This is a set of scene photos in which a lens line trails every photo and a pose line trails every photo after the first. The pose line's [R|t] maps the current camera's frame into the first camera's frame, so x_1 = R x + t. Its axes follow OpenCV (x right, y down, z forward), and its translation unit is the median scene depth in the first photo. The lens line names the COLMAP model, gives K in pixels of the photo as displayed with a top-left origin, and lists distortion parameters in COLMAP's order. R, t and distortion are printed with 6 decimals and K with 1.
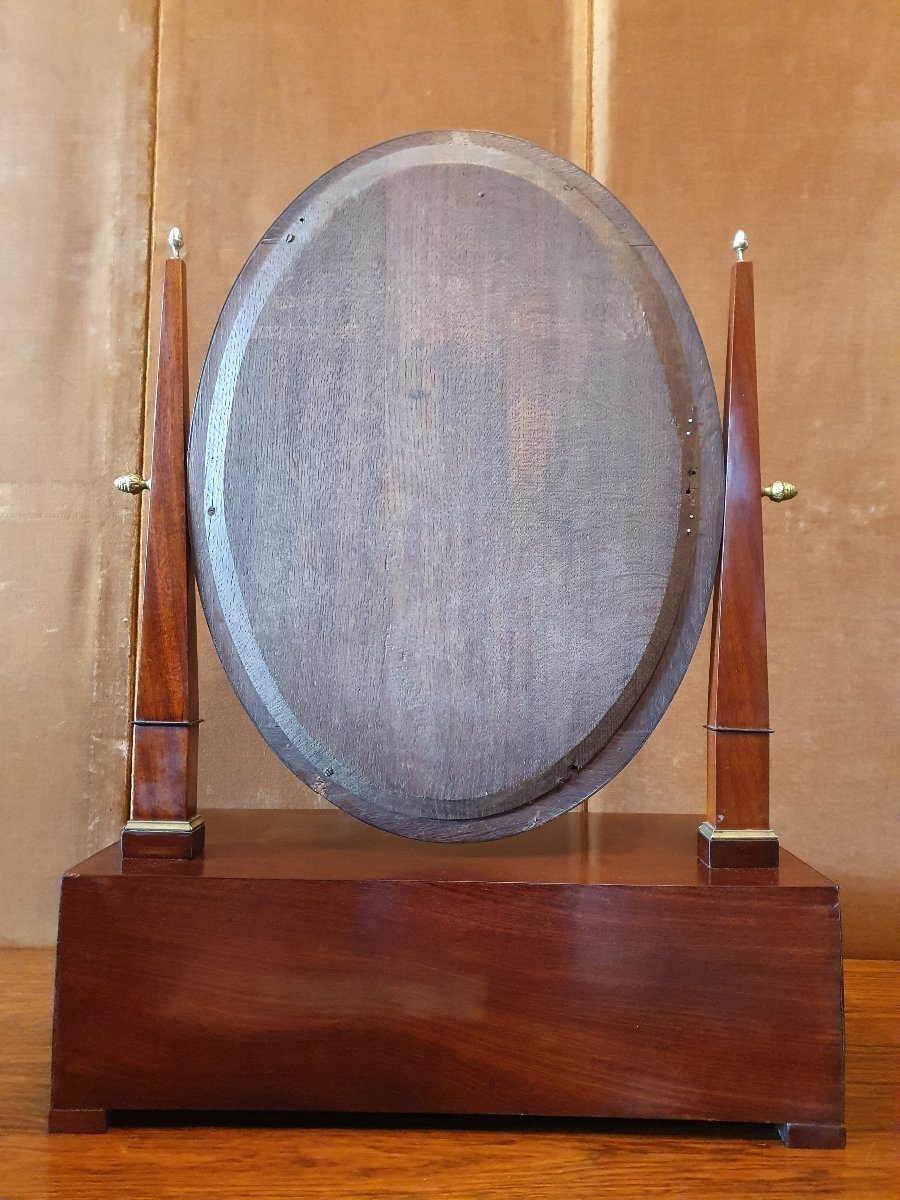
lens RADIAL K [[965.6, 0, 460.3], [0, 965.6, 603.4], [0, 0, 1]] dist [-0.006357, 0.029336]
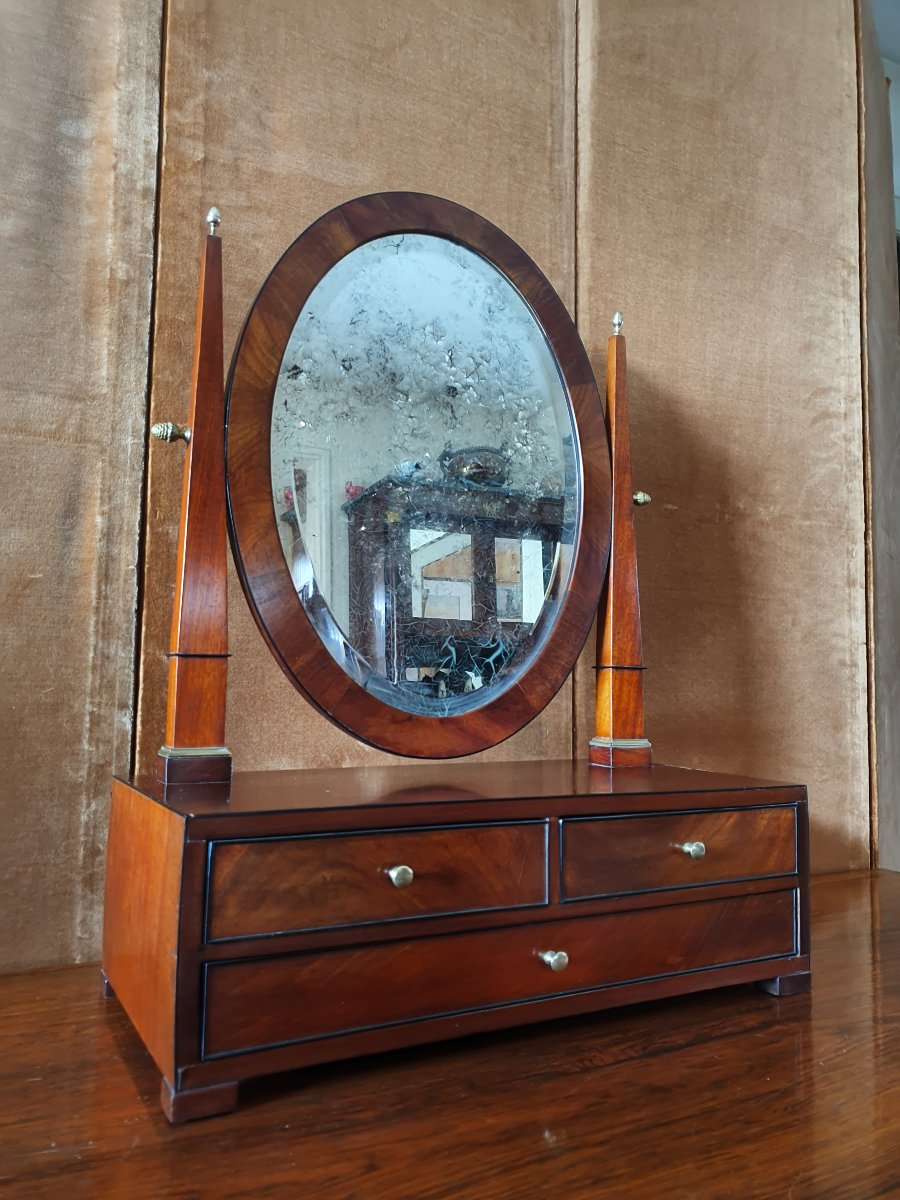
lens RADIAL K [[965.6, 0, 453.6], [0, 965.6, 602.9], [0, 0, 1]] dist [-0.006357, 0.029336]
pose [[0.881083, 0.034773, 0.471682, -0.487064], [-0.025679, 0.999340, -0.025705, 0.061306], [-0.472265, 0.010536, 0.881394, 0.124304]]
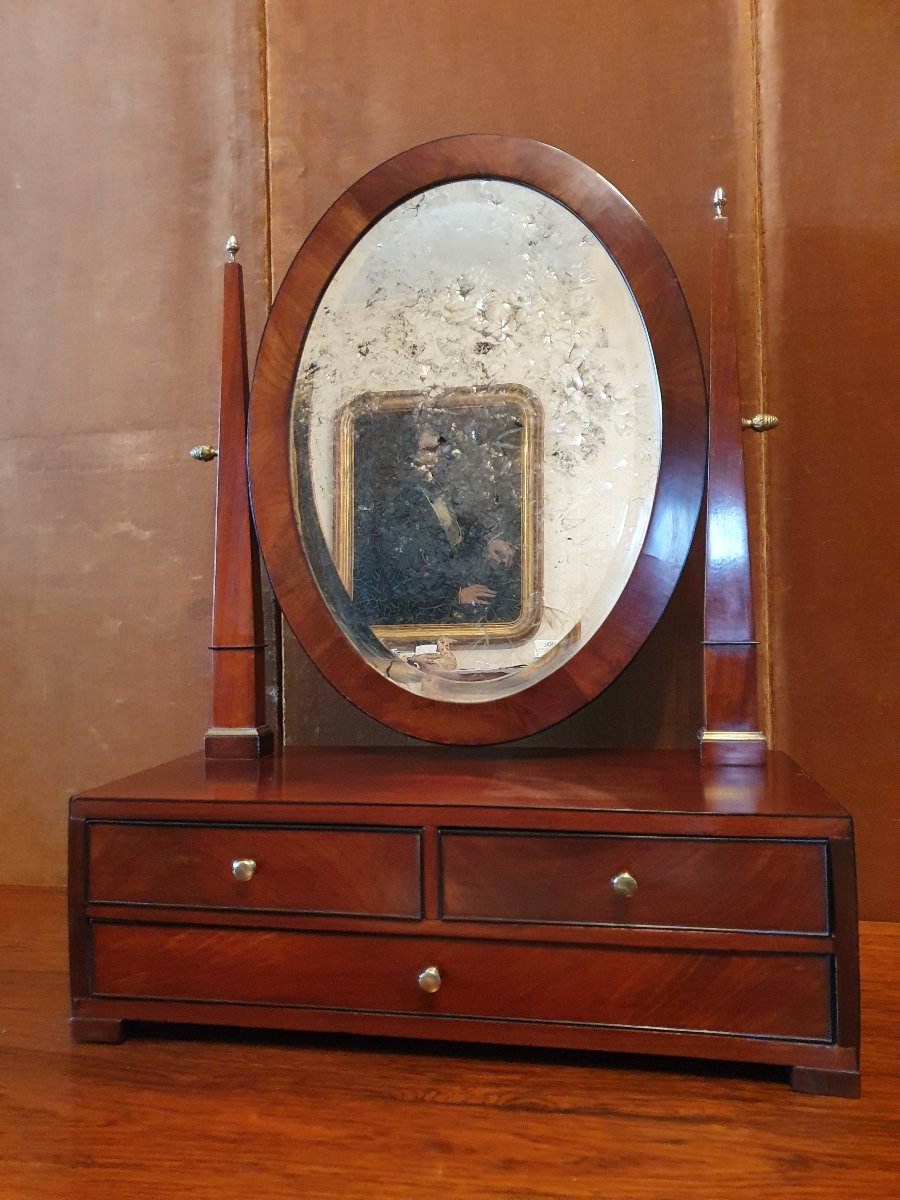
lens RADIAL K [[965.6, 0, 440.2], [0, 965.6, 607.0], [0, 0, 1]] dist [-0.006357, 0.029336]
pose [[0.975578, -0.038857, -0.216188, 0.029910], [0.051142, 0.997361, 0.051526, 0.019718], [0.213615, -0.061324, 0.974991, 0.092459]]
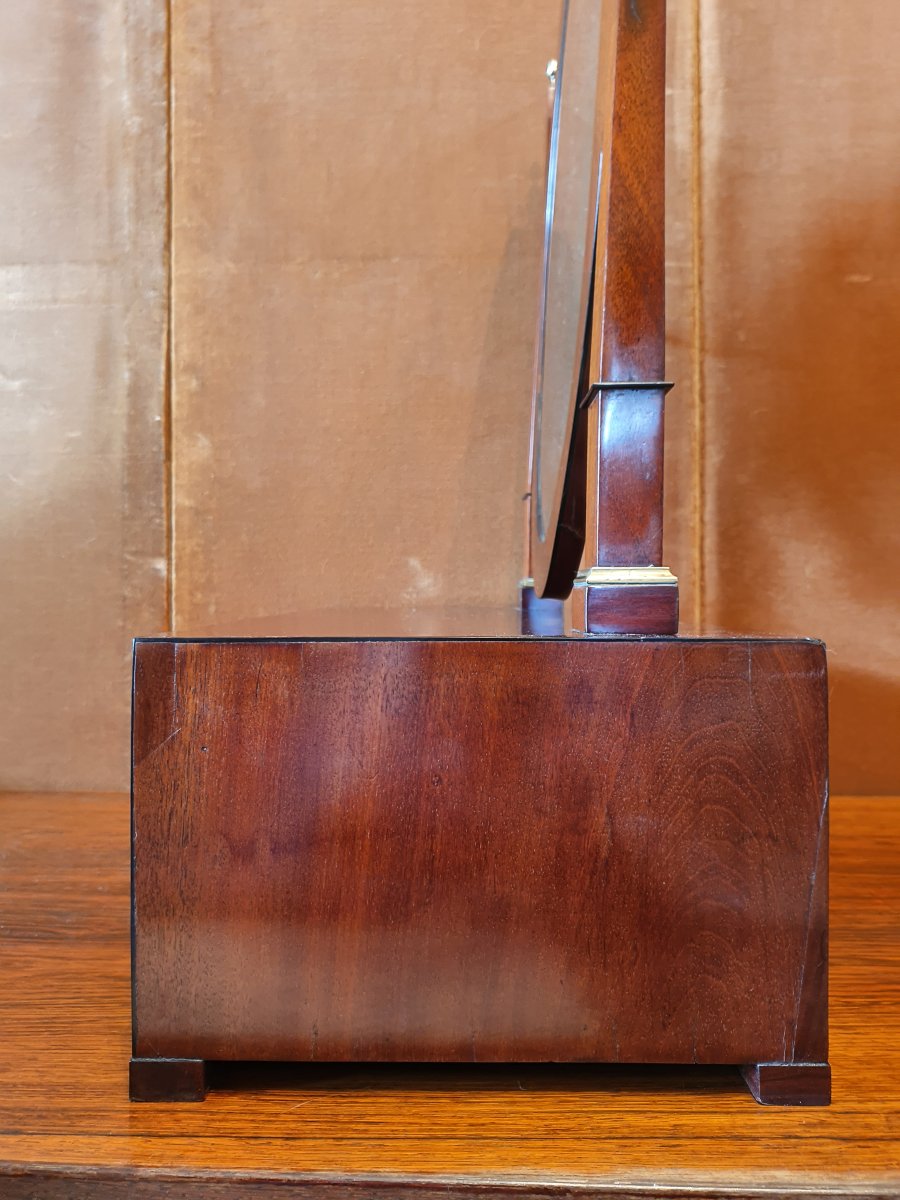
lens RADIAL K [[965.6, 0, 452.7], [0, 965.6, 610.5], [0, 0, 1]] dist [-0.006357, 0.029336]
pose [[0.998182, -0.018062, -0.057510, -0.036734], [0.021254, 0.998239, 0.055377, 0.142732], [0.056409, -0.056499, 0.996808, 0.142951]]
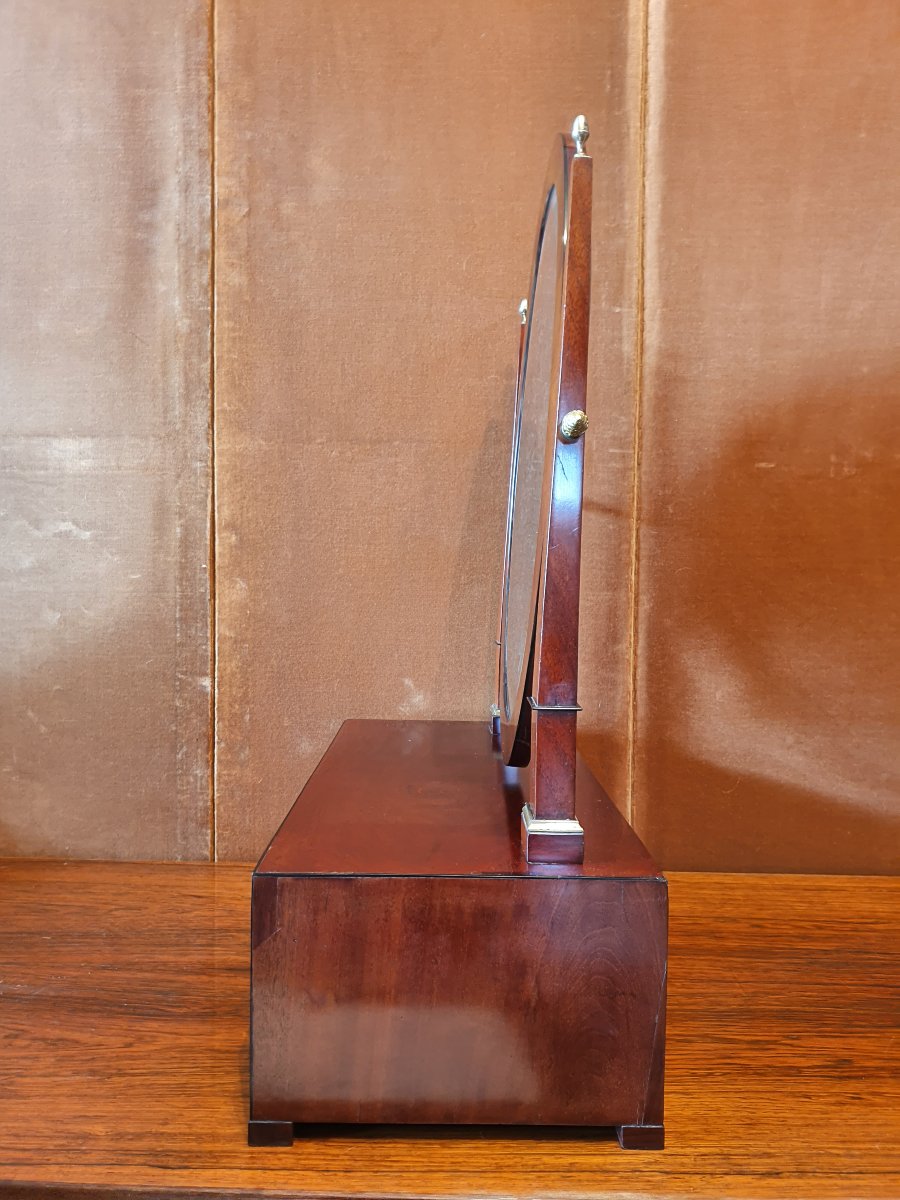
lens RADIAL K [[965.6, 0, 451.3], [0, 965.6, 620.0], [0, 0, 1]] dist [-0.006357, 0.029336]
pose [[0.999273, -0.003777, -0.037926, -0.030820], [0.007773, 0.994357, 0.105798, -0.034359], [0.037313, -0.106016, 0.993664, -0.060496]]
